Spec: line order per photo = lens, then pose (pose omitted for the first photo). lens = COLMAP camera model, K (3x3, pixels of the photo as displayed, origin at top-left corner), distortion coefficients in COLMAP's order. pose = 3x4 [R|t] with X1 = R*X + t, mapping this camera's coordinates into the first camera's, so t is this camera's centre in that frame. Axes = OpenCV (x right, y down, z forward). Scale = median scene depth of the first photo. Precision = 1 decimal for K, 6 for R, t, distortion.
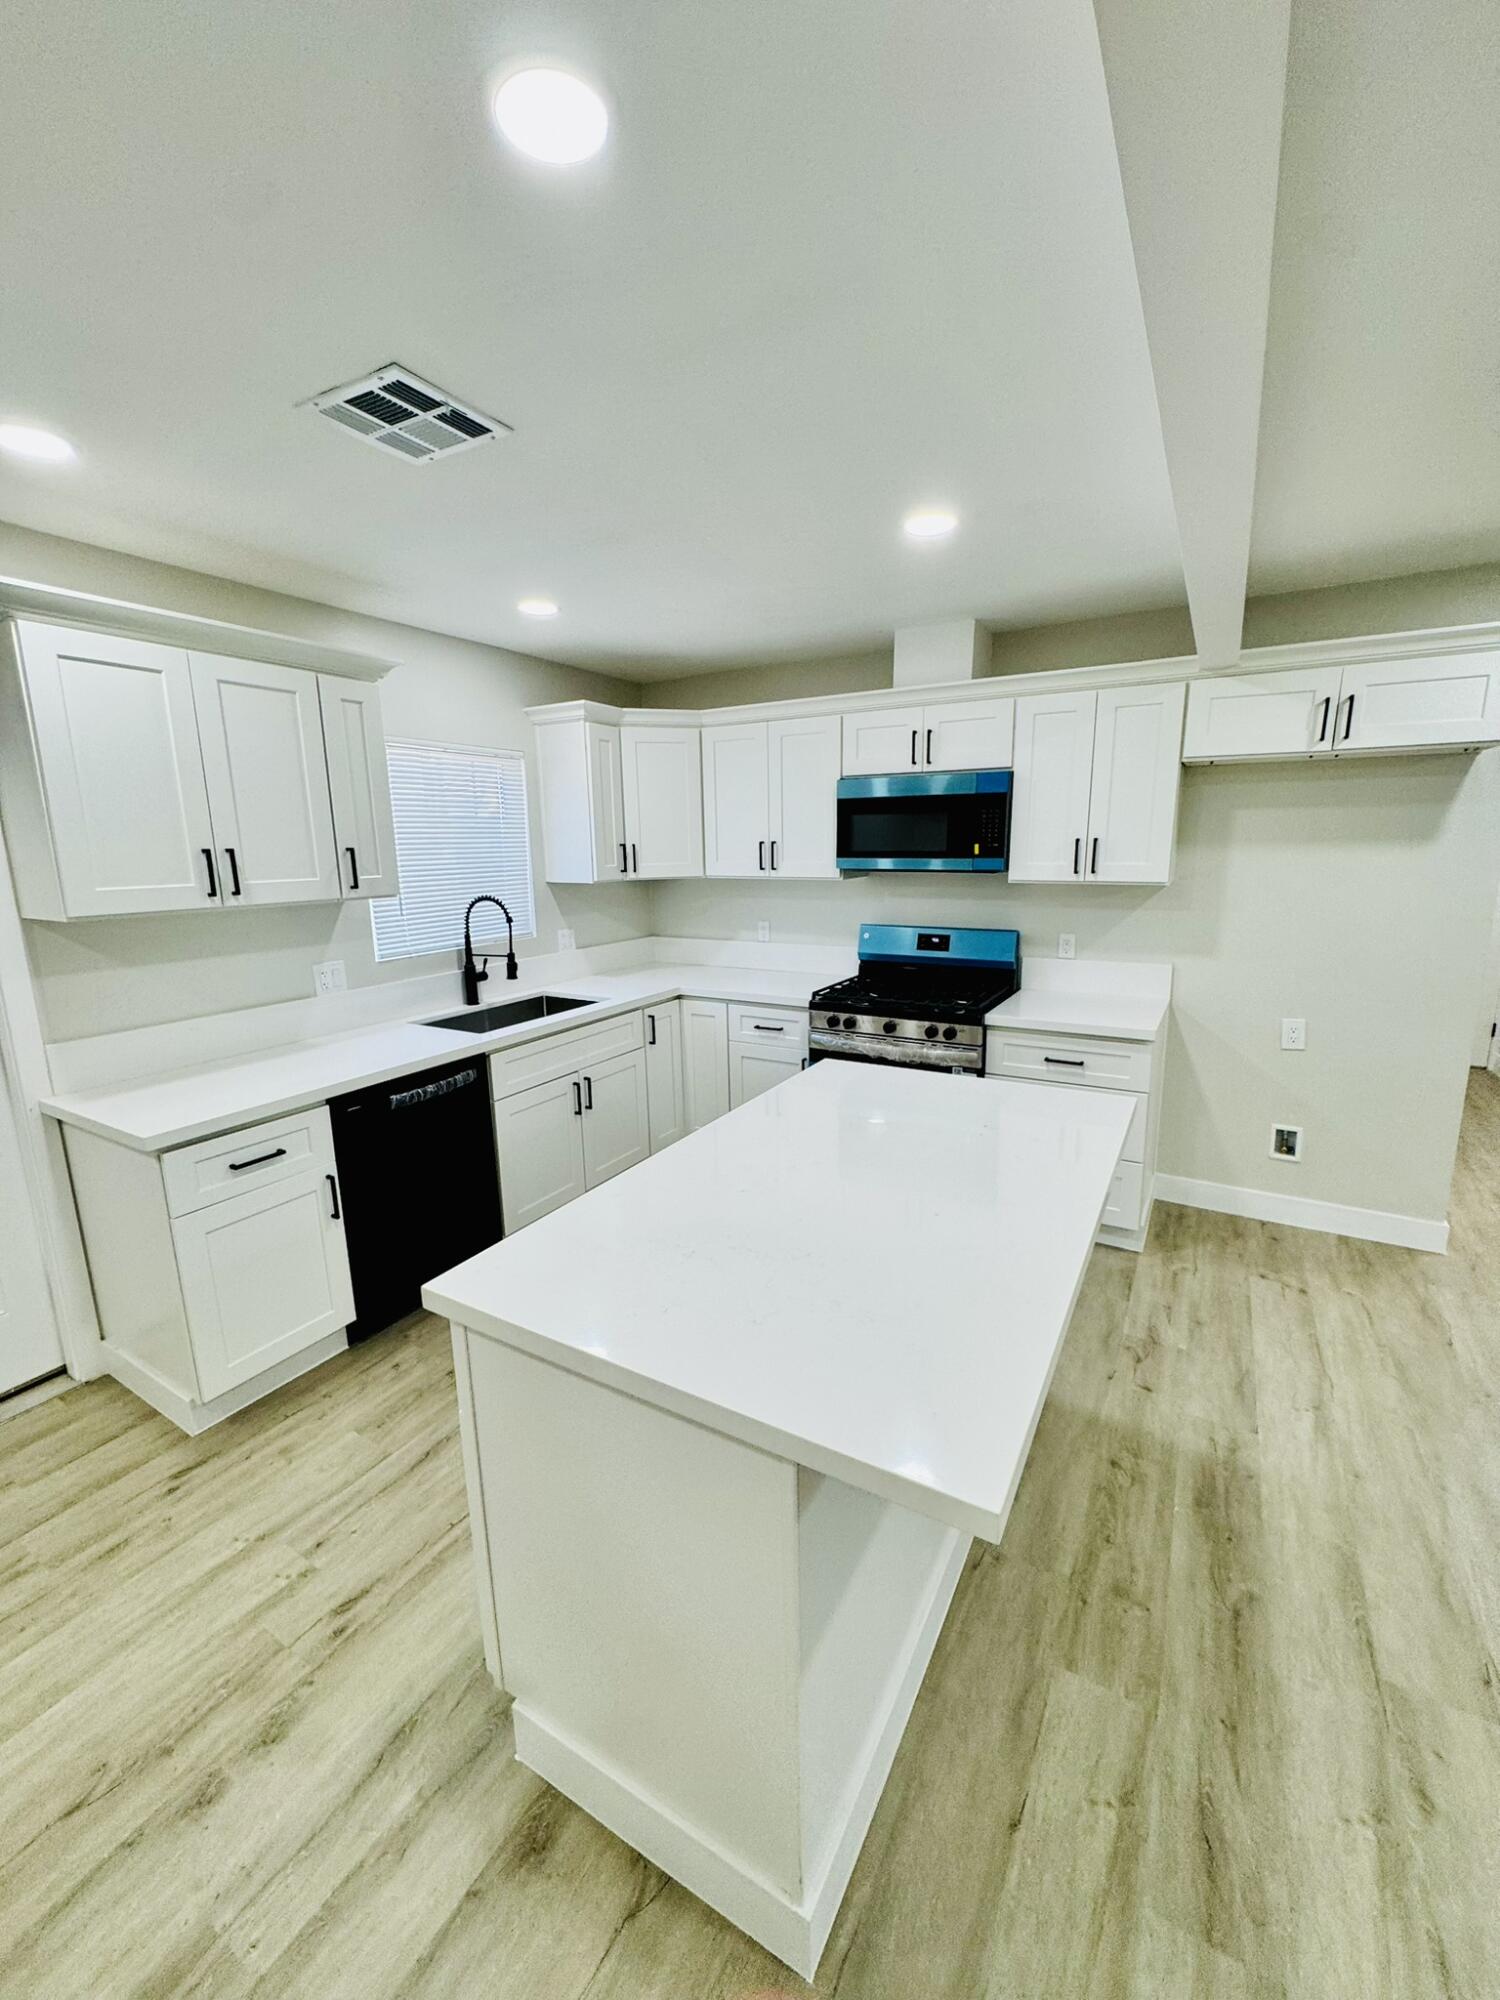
lens RADIAL K [[794.0, 0, 754.8], [0, 794.0, 1002.5], [0, 0, 1]] dist [-0.004216, 0.000225]
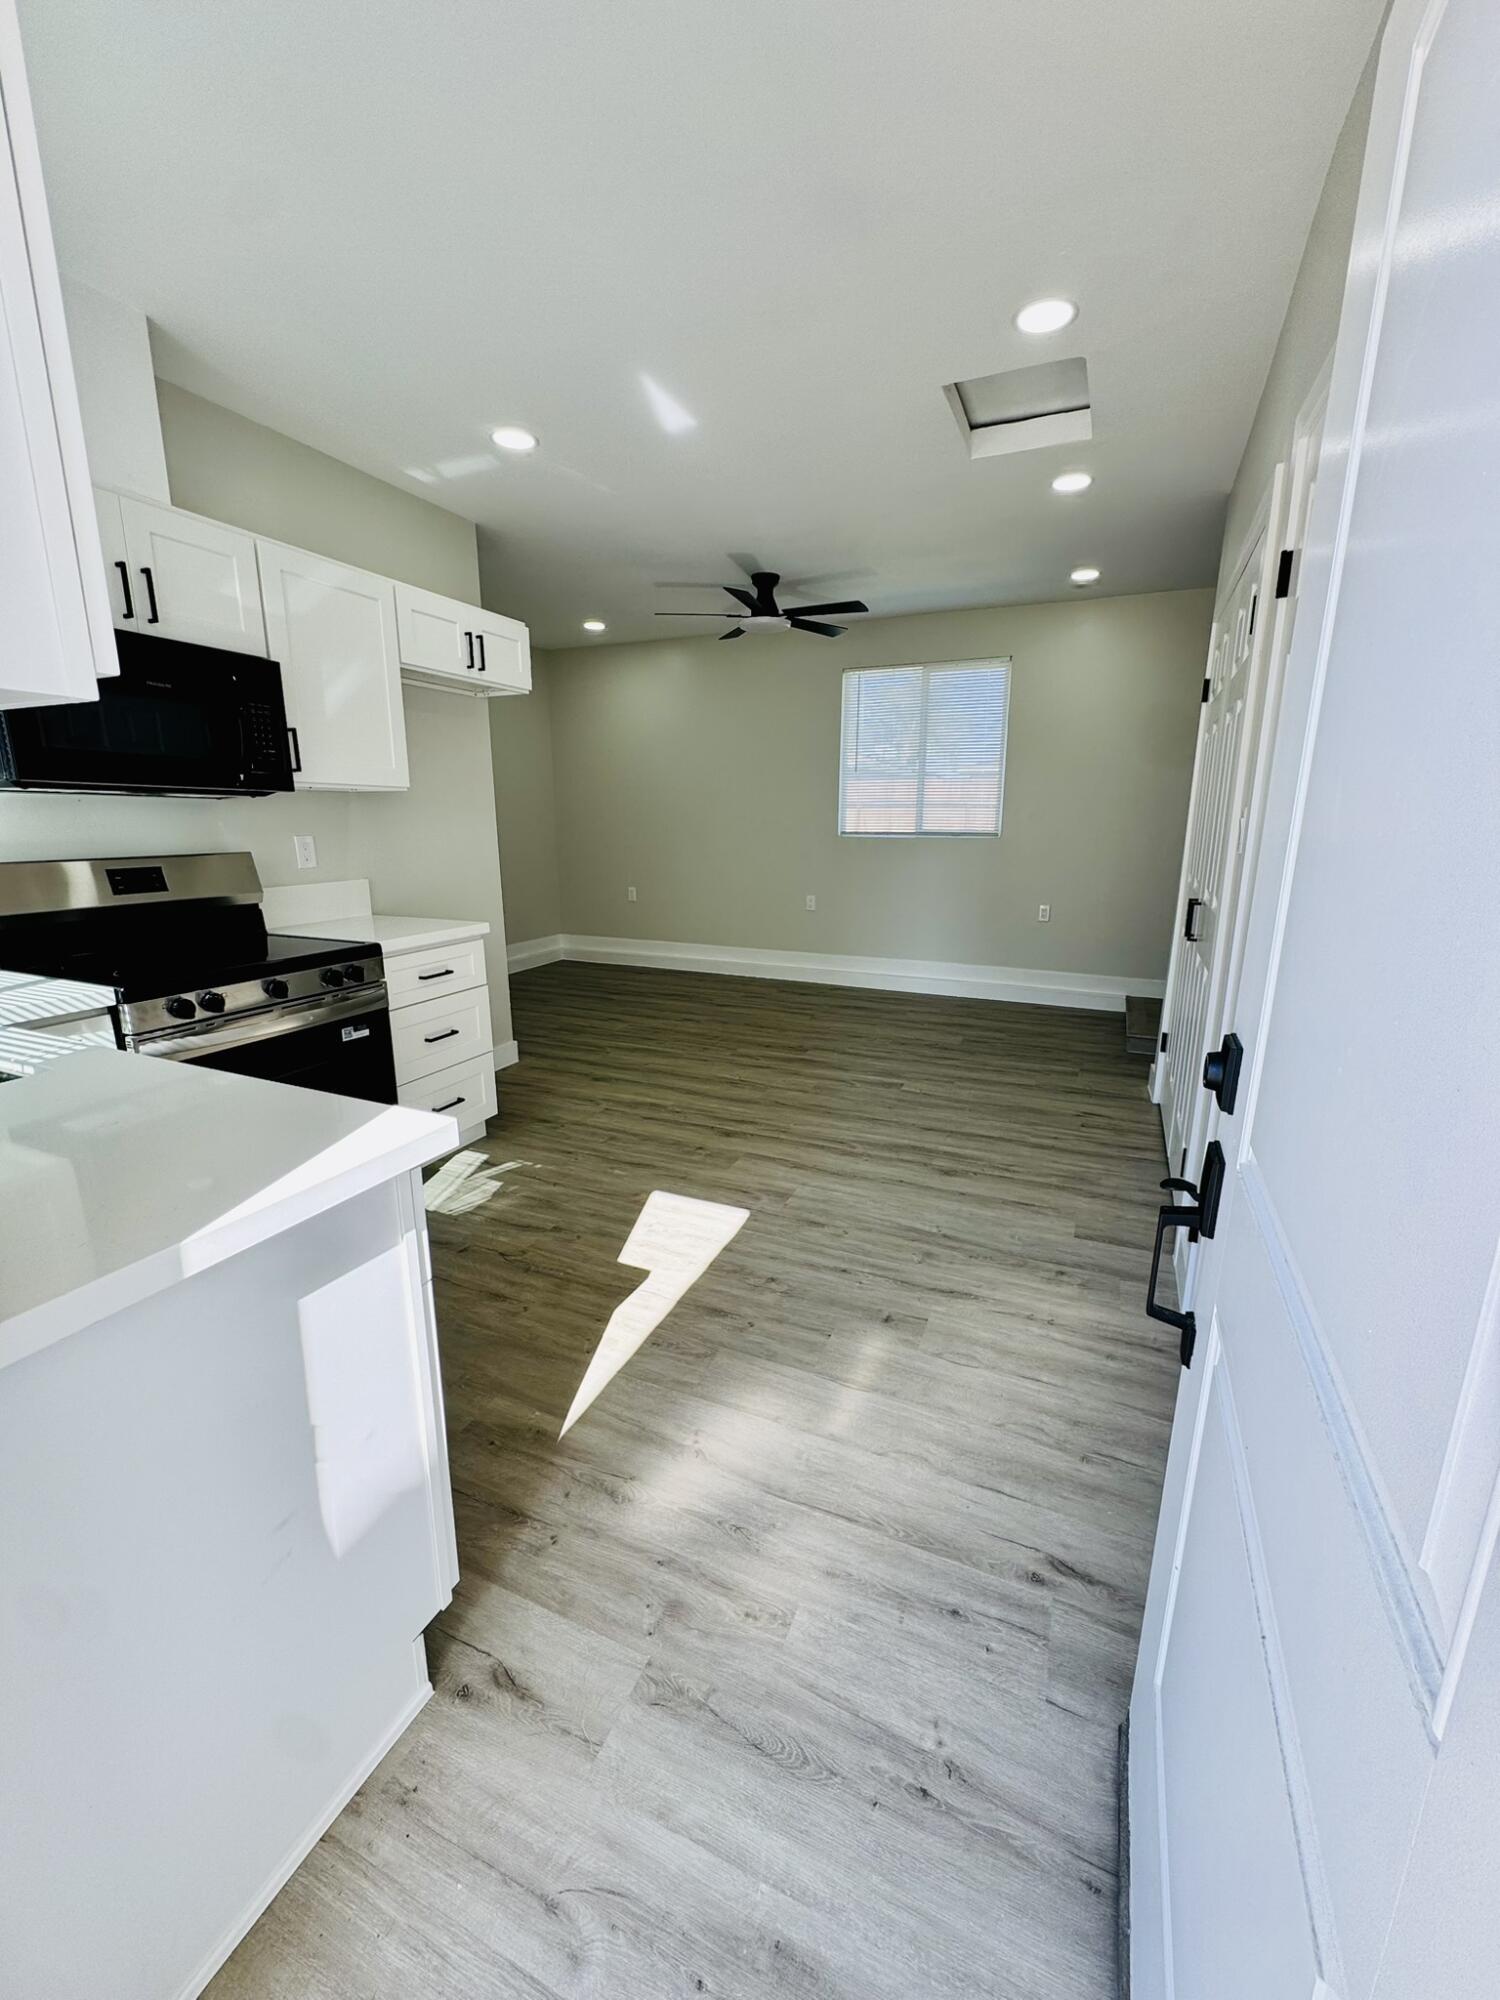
lens RADIAL K [[794.0, 0, 749.5], [0, 794.0, 996.3], [0, 0, 1]] dist [-0.004216, 0.000225]
pose [[-0.101515, -0.201655, 0.974182, -0.531243], [0.200117, 0.955085, 0.218555, -0.030857], [-0.974499, 0.217137, -0.056600, 0.651182]]
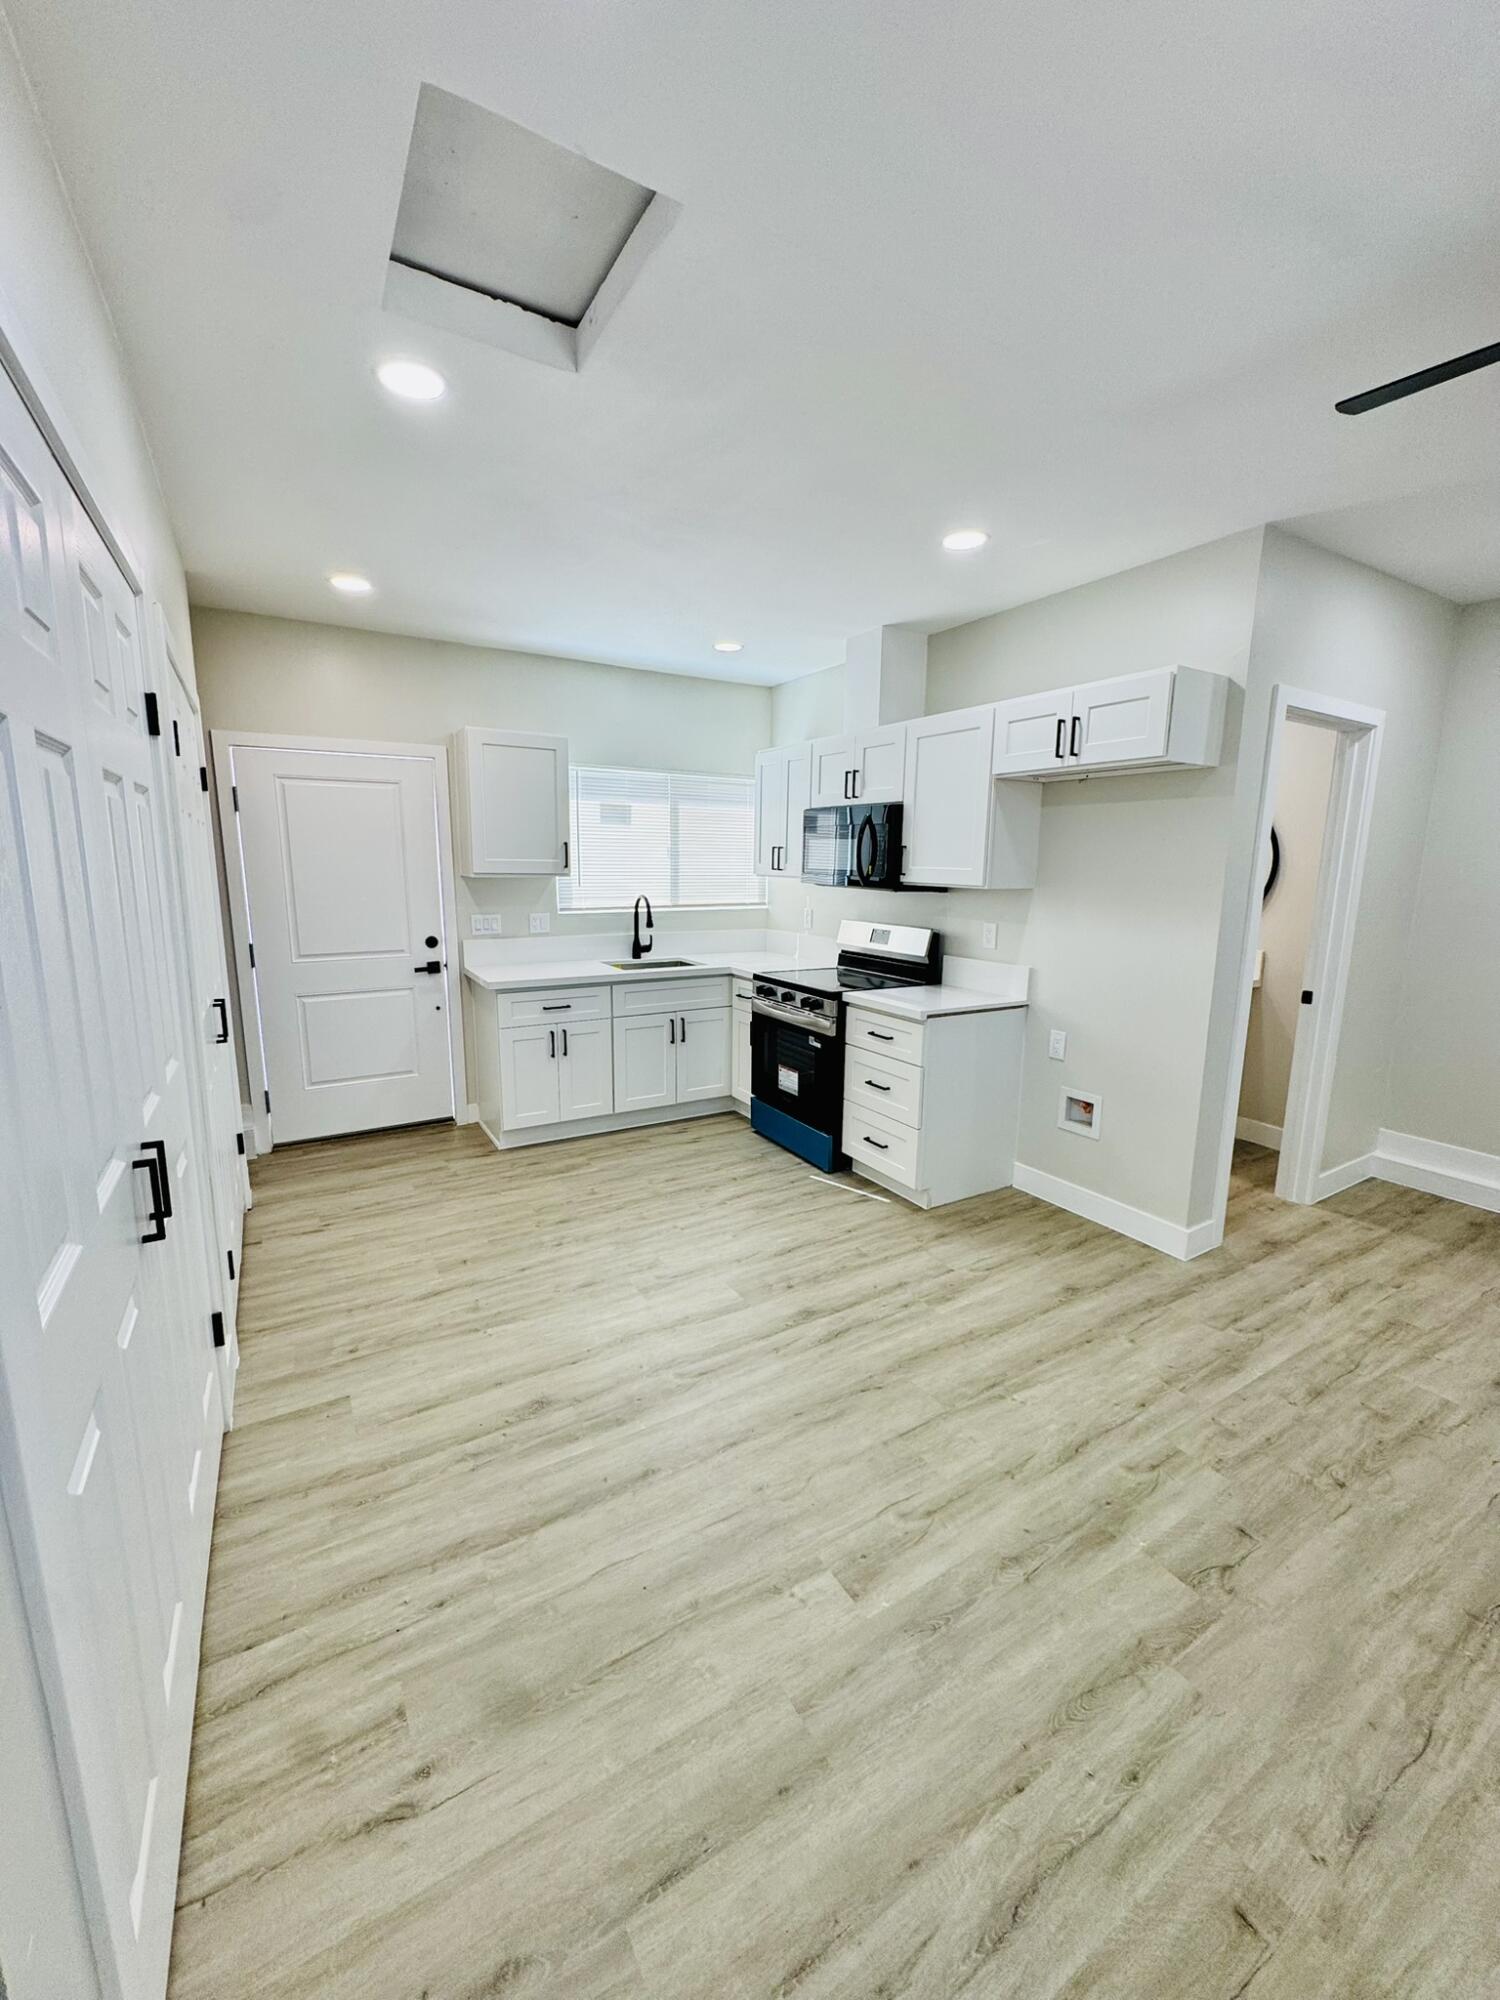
lens RADIAL K [[794.0, 0, 753.7], [0, 794.0, 999.7], [0, 0, 1]] dist [-0.004216, 0.000225]
pose [[0.872152, 0.113749, -0.475827, 0.700720], [-0.127540, 0.991828, 0.003331, 0.037311], [0.472318, 0.057781, 0.879532, -0.087394]]
